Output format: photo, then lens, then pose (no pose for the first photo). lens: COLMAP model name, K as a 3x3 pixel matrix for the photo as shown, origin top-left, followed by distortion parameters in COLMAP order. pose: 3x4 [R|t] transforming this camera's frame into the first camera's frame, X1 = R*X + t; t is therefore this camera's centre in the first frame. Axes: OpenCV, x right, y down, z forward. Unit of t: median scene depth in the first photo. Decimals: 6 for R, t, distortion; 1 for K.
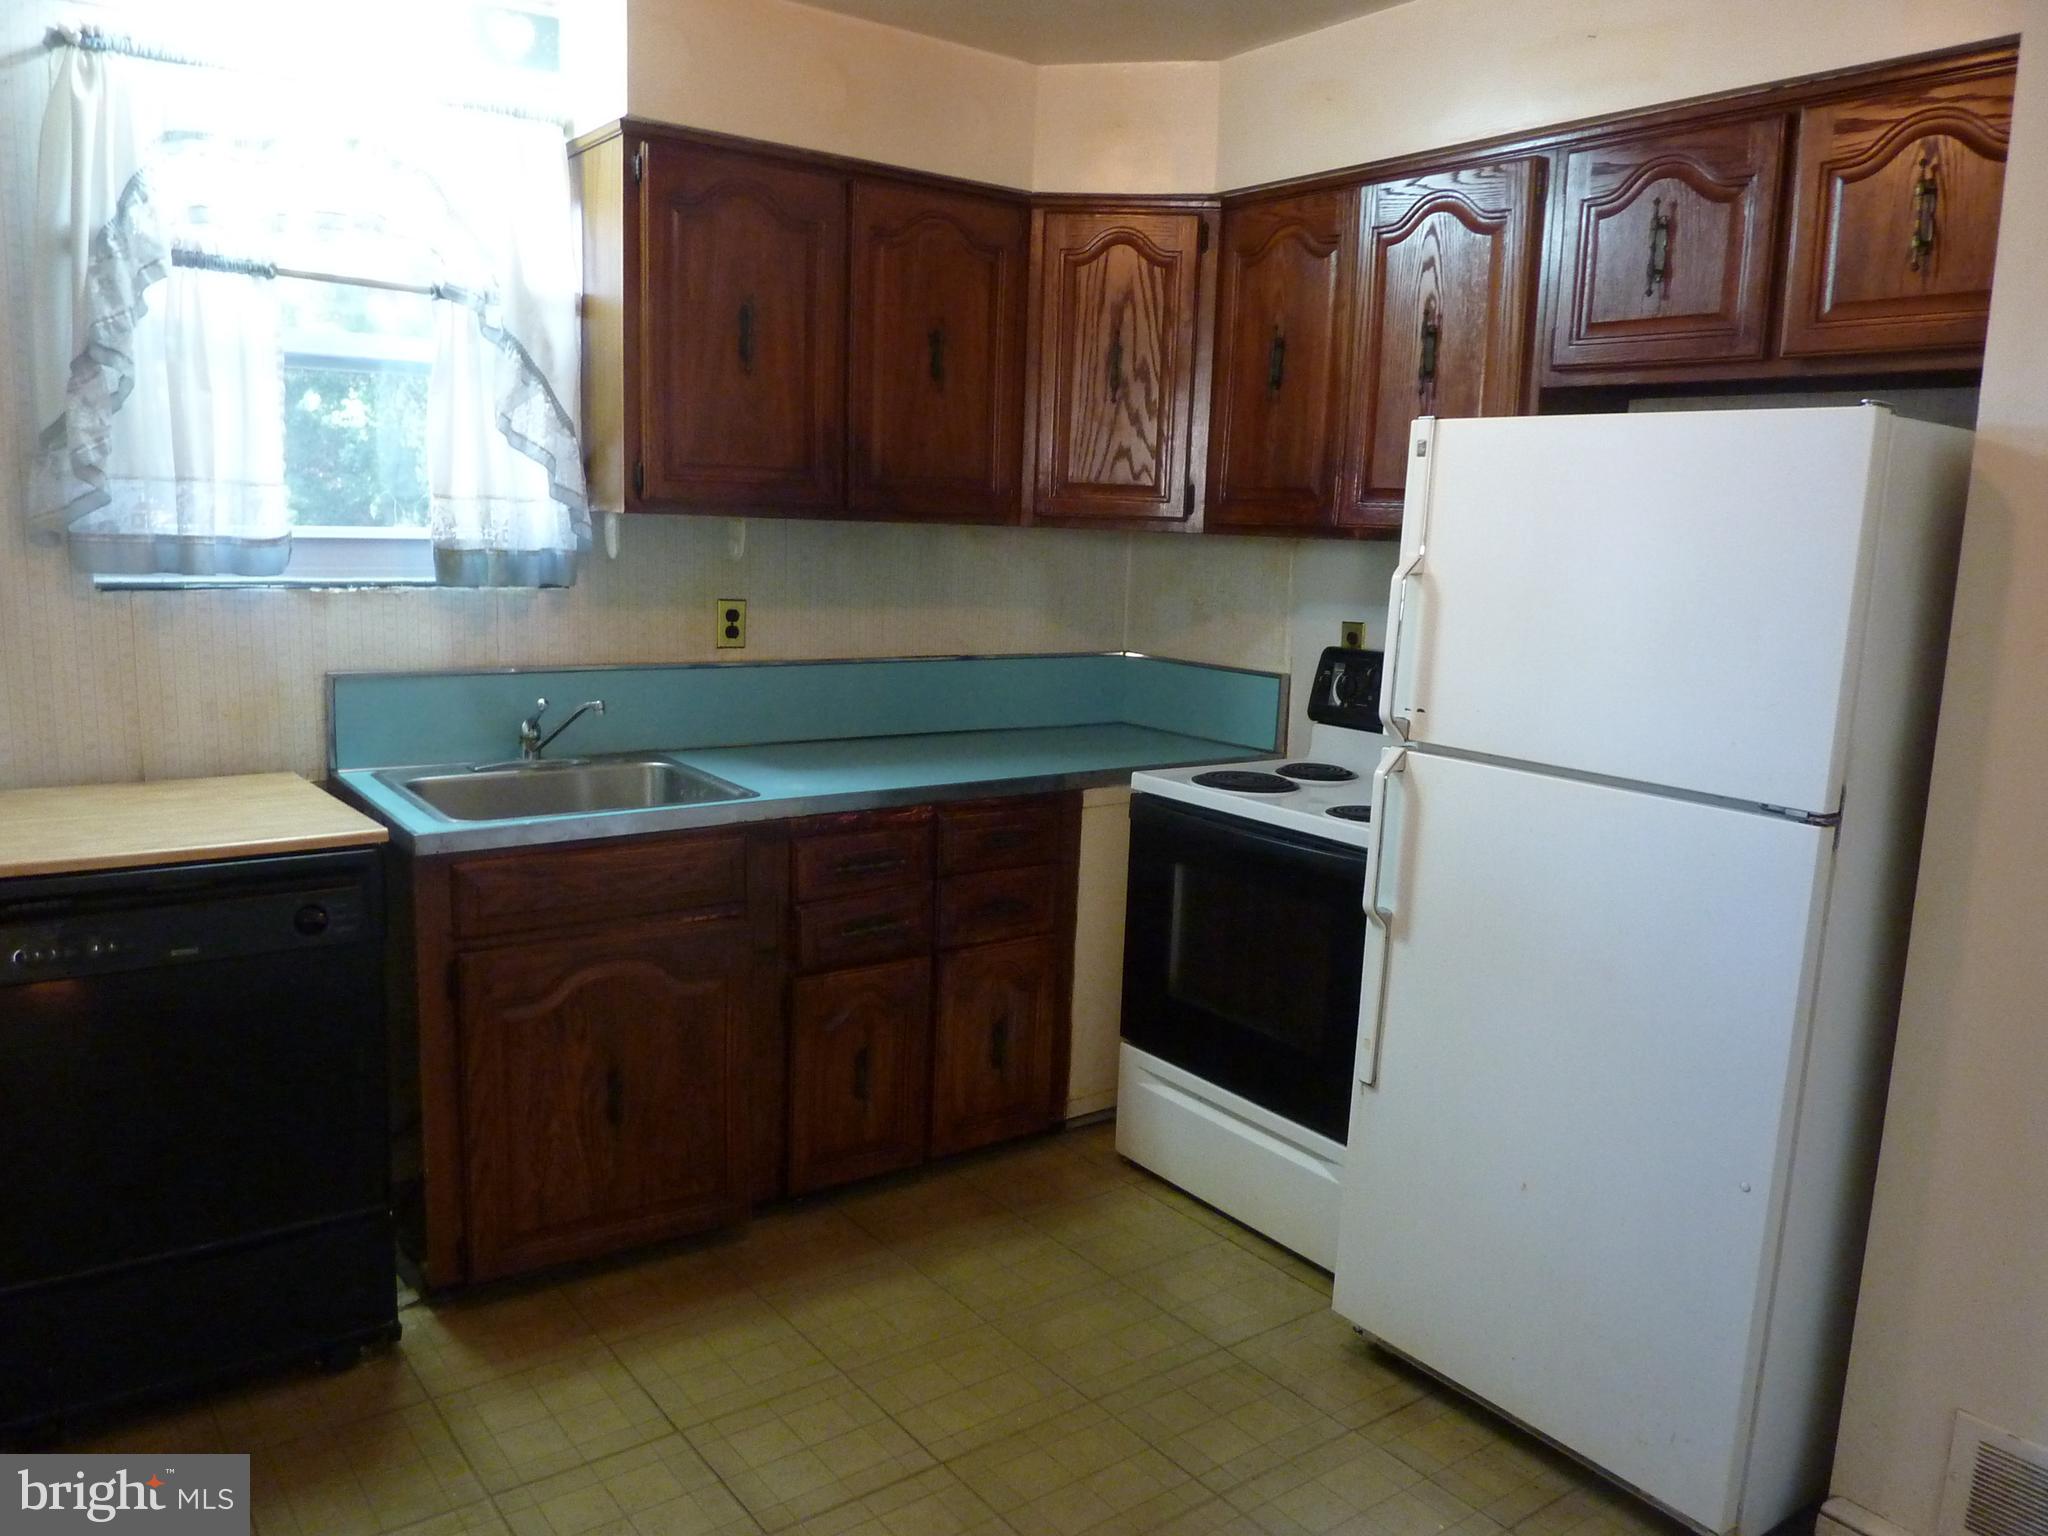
lens RADIAL K [[1527.6, 0, 1029.0], [0, 1527.6, 771.0], [0, 0, 1]] dist [-0.012721, -0.019590]
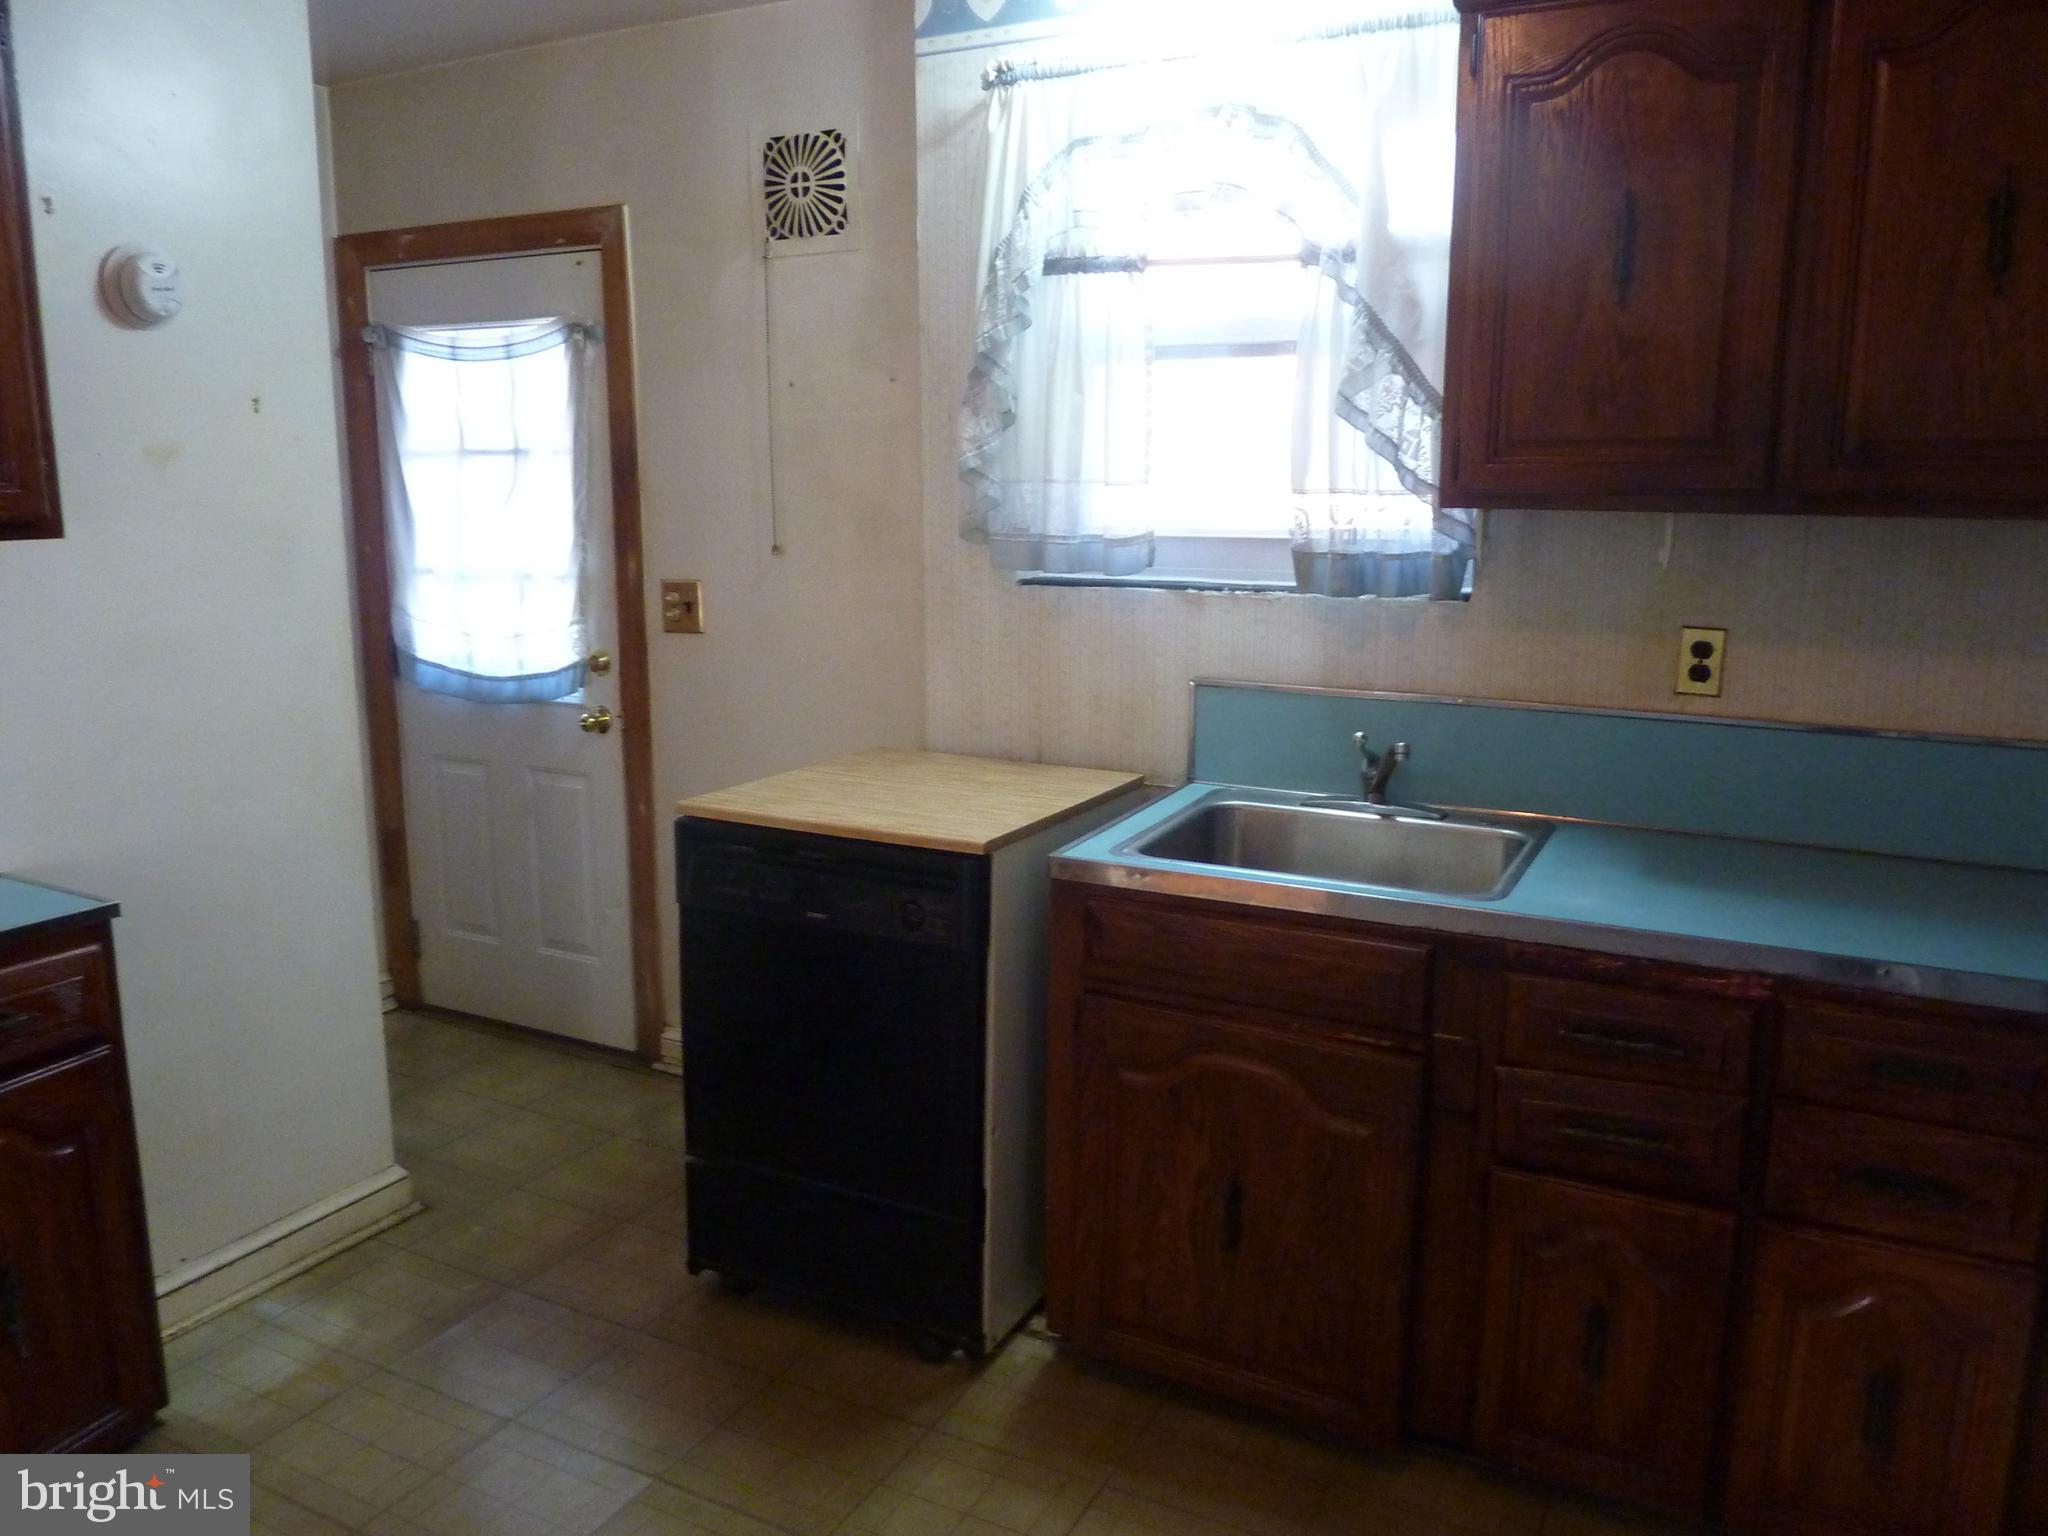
lens RADIAL K [[1527.6, 0, 1029.0], [0, 1527.6, 771.0], [0, 0, 1]] dist [-0.012721, -0.019590]
pose [[0.427635, 0.138284, -0.893312, 0.357500], [-0.137288, 0.986701, 0.087020, -0.075093], [0.893465, 0.085428, 0.440933, 0.478974]]
